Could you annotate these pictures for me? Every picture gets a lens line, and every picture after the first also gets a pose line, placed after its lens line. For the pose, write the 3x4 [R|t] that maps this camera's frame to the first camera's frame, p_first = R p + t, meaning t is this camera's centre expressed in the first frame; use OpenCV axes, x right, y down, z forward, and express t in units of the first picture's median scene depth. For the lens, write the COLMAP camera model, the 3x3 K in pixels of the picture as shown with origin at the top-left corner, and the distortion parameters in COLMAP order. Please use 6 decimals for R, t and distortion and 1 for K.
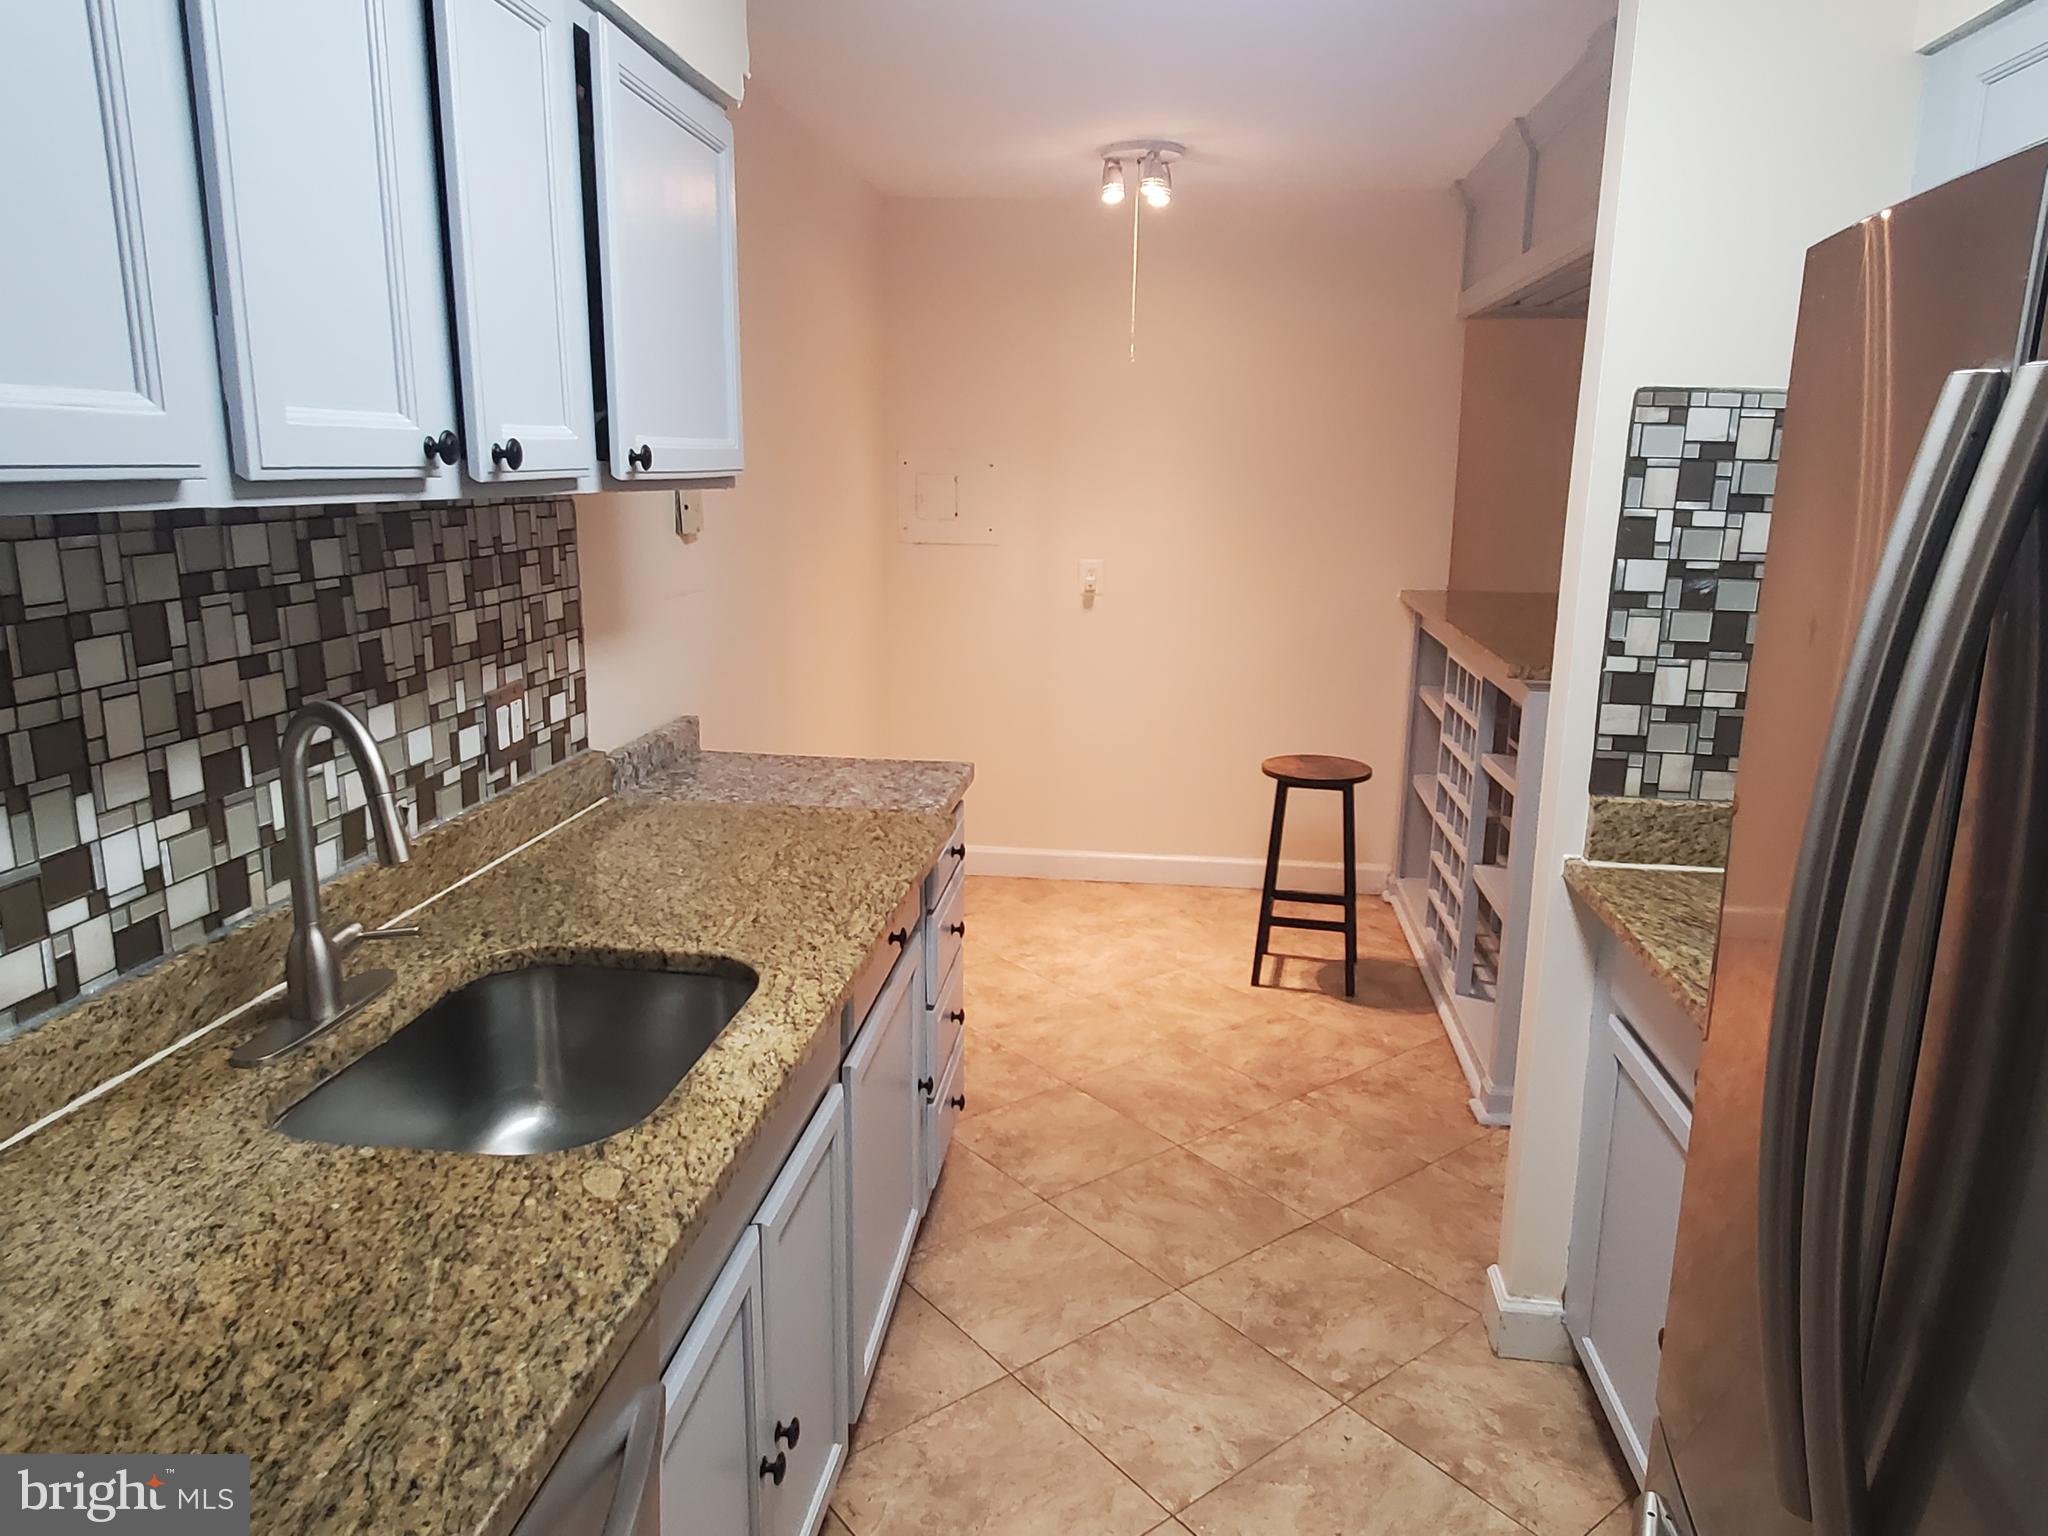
lens RADIAL K [[1351.2, 0, 1019.1], [0, 1351.2, 750.0], [0, 0, 1]] dist [0.005250, -0.001630]
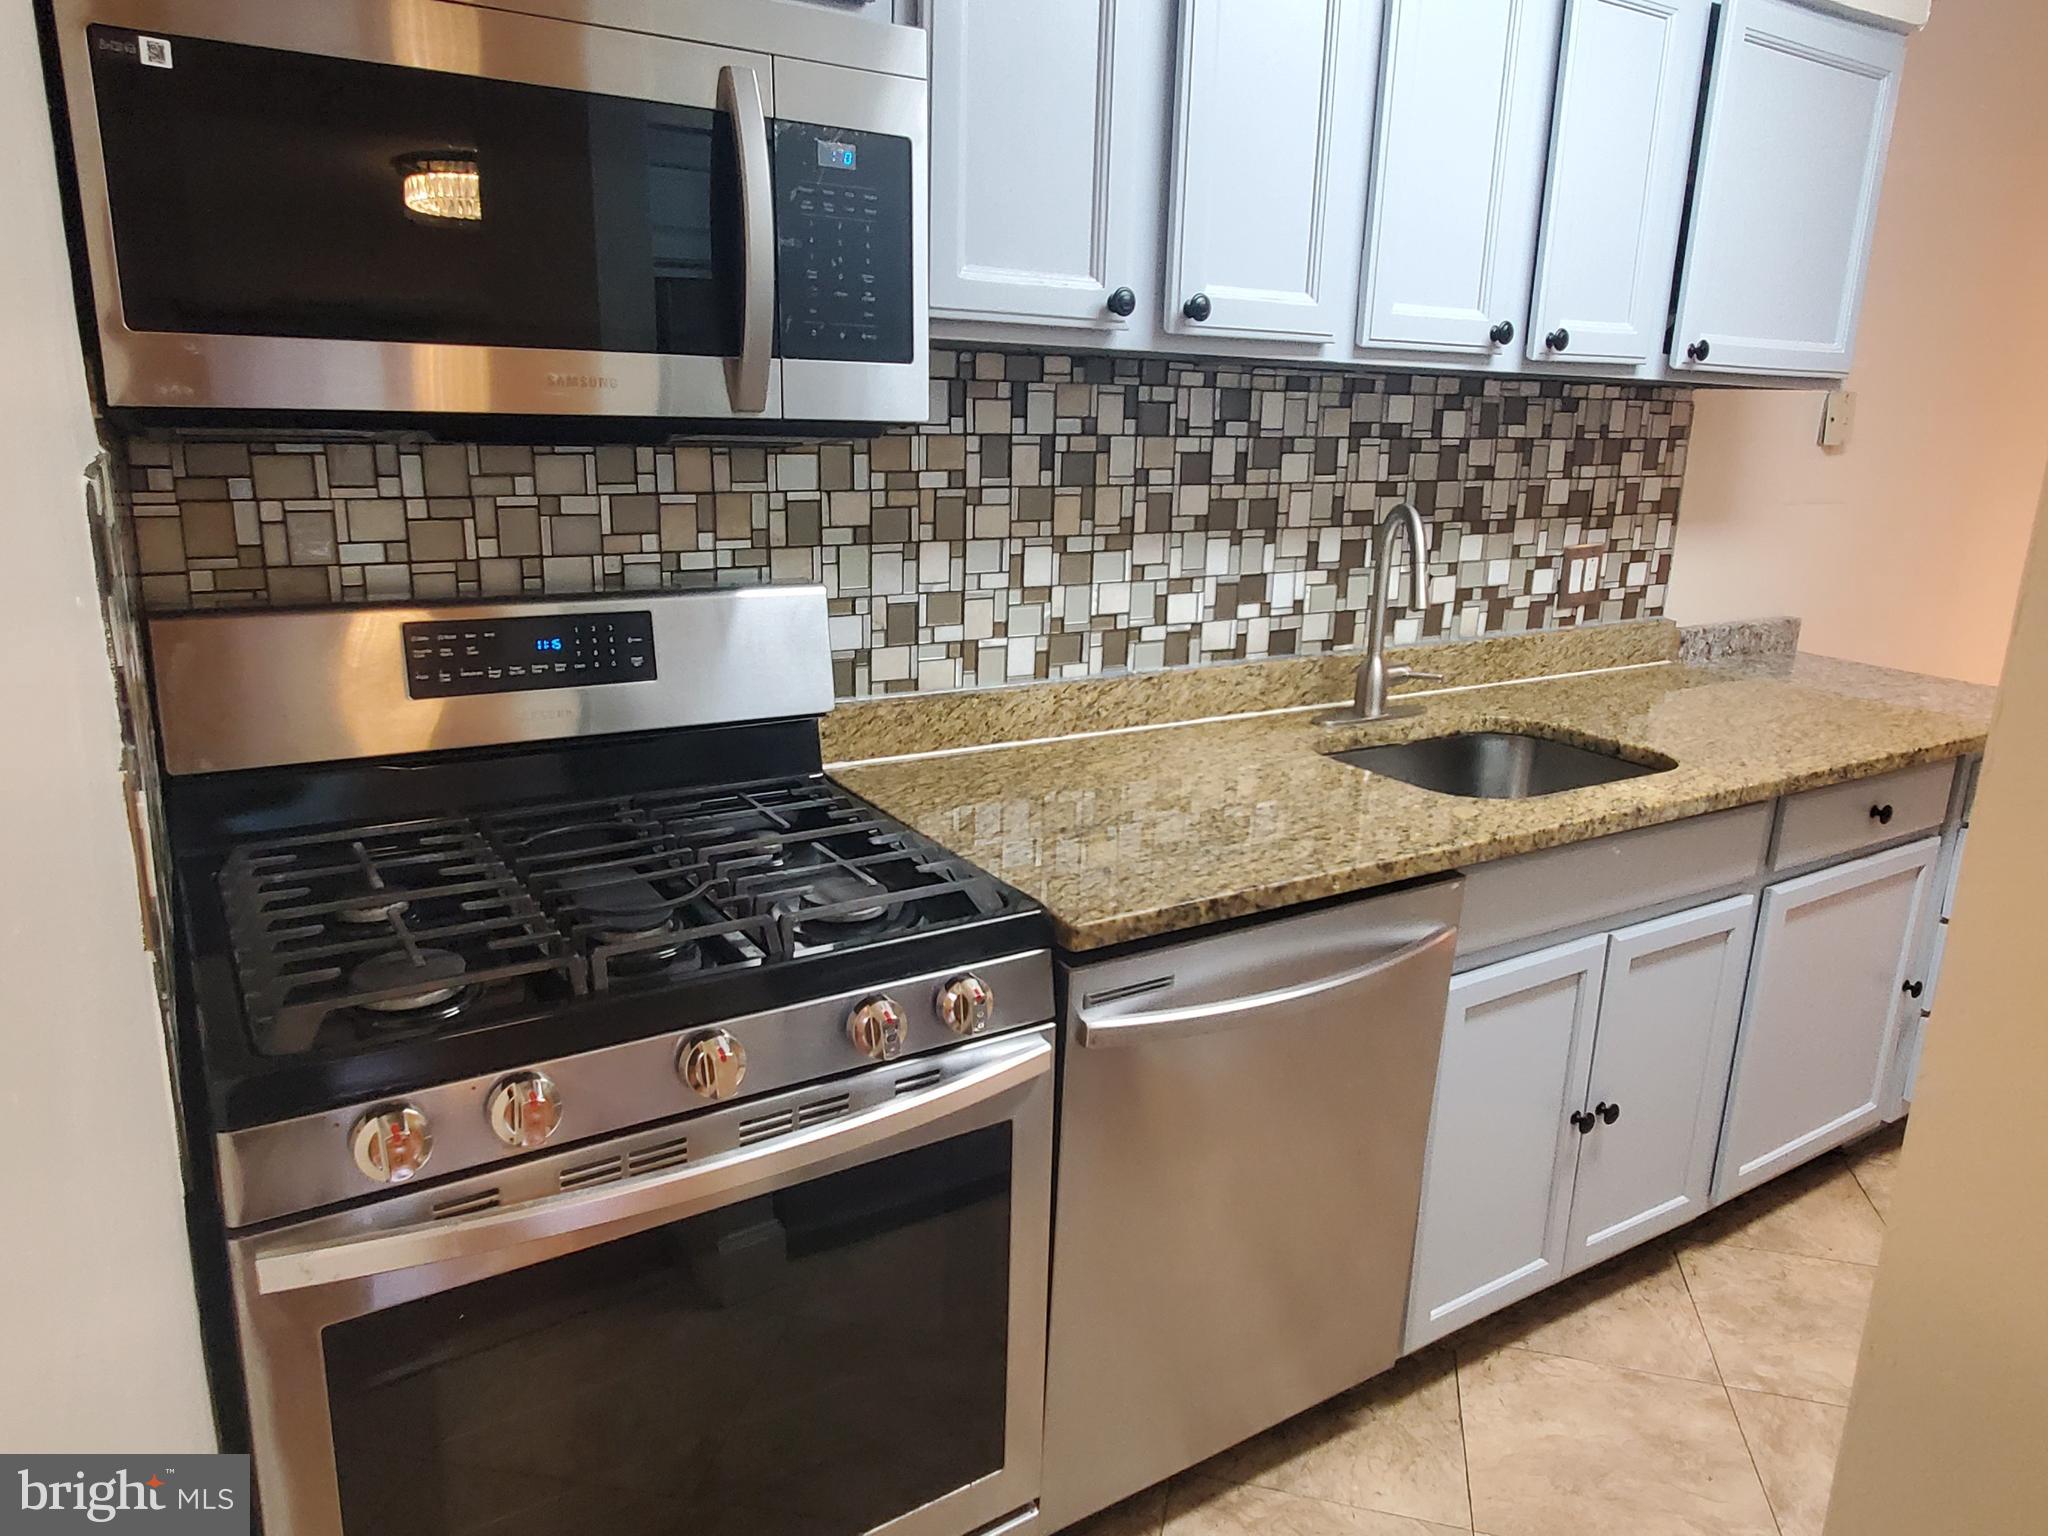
lens RADIAL K [[1351.2, 0, 1019.1], [0, 1351.2, 750.0], [0, 0, 1]] dist [0.005250, -0.001630]
pose [[0.620187, 0.202486, -0.757870, 0.369736], [-0.182915, 0.976809, 0.111298, 0.123718], [0.762830, 0.069600, 0.642842, -0.261063]]
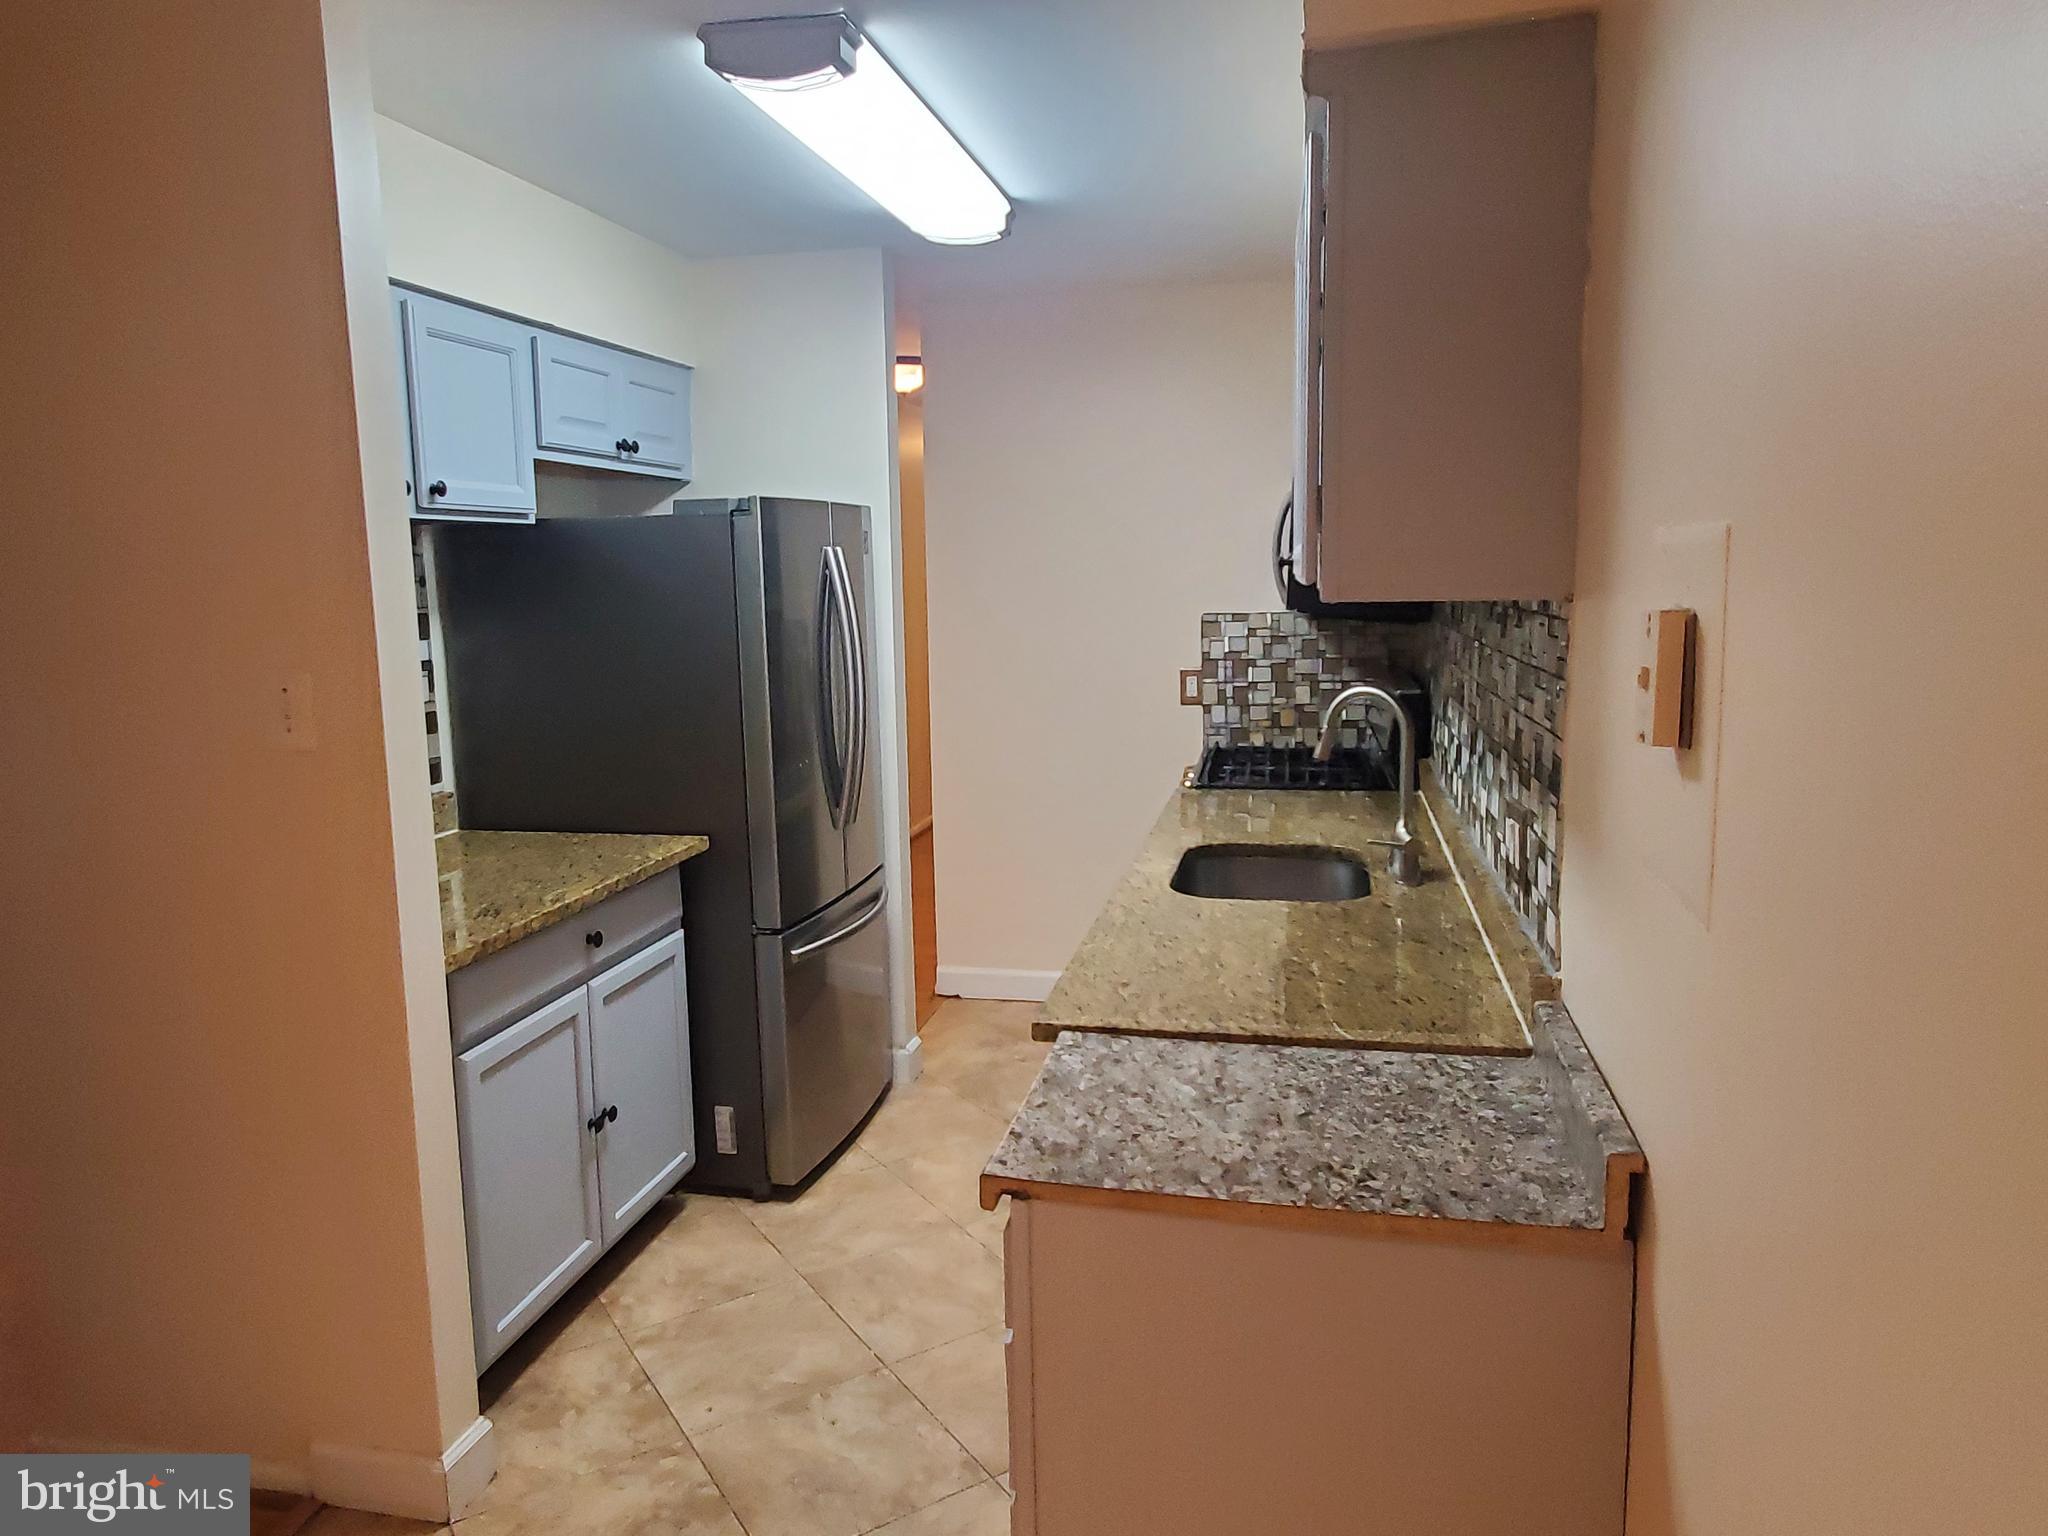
lens RADIAL K [[1351.2, 0, 1019.1], [0, 1351.2, 750.0], [0, 0, 1]] dist [0.005250, -0.001630]
pose [[-0.995702, -0.003829, 0.092531, -0.159044], [0.027900, 0.940324, 0.339133, -0.517854], [-0.088308, 0.340258, -0.936177, 2.409063]]
